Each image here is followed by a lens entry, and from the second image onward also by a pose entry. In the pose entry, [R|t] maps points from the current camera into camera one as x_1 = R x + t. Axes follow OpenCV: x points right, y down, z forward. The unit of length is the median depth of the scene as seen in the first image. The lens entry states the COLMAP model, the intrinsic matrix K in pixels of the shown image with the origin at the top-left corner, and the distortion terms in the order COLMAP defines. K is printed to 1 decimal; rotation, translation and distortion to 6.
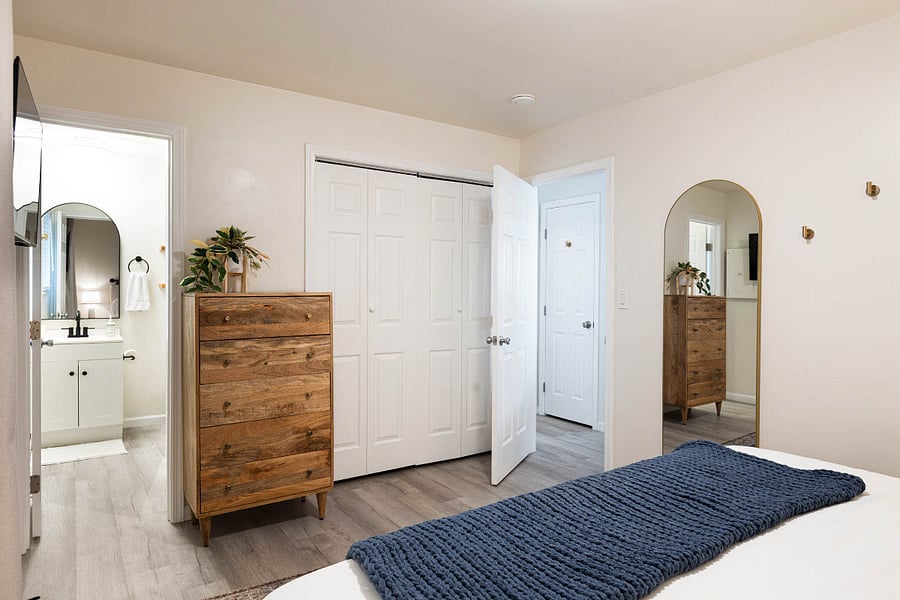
lens RADIAL K [[550.6, 0, 451.0], [0, 550.6, 299.8], [0, 0, 1]] dist [0.000033, 0.000712]
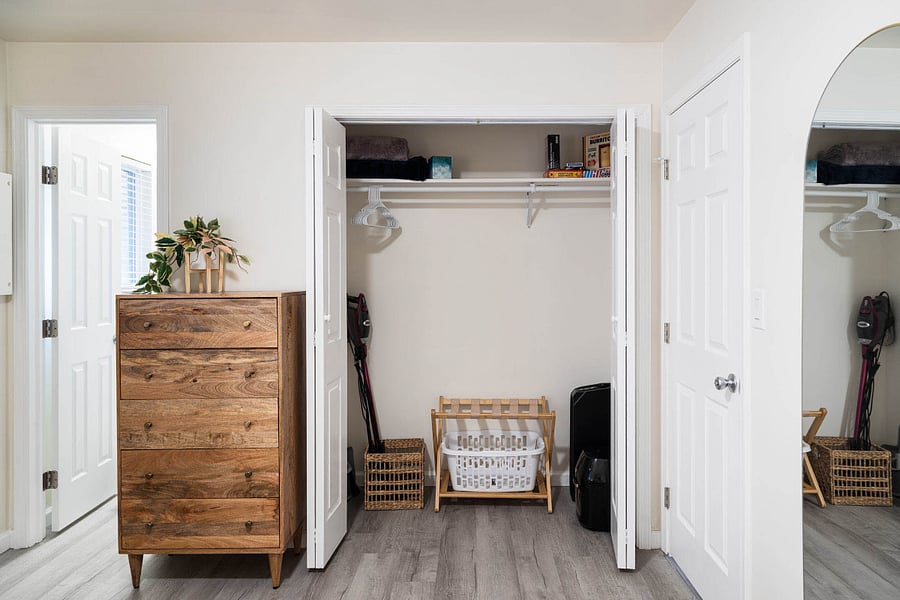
lens RADIAL K [[608.0, 0, 450.2], [0, 608.0, 293.0], [0, 0, 1]] dist [0.022658, -0.000343]
pose [[0.823124, 0.007193, -0.567816, 0.488282], [-0.006734, 0.999973, 0.002906, -0.019020], [0.567821, 0.001431, 0.823151, 0.472568]]
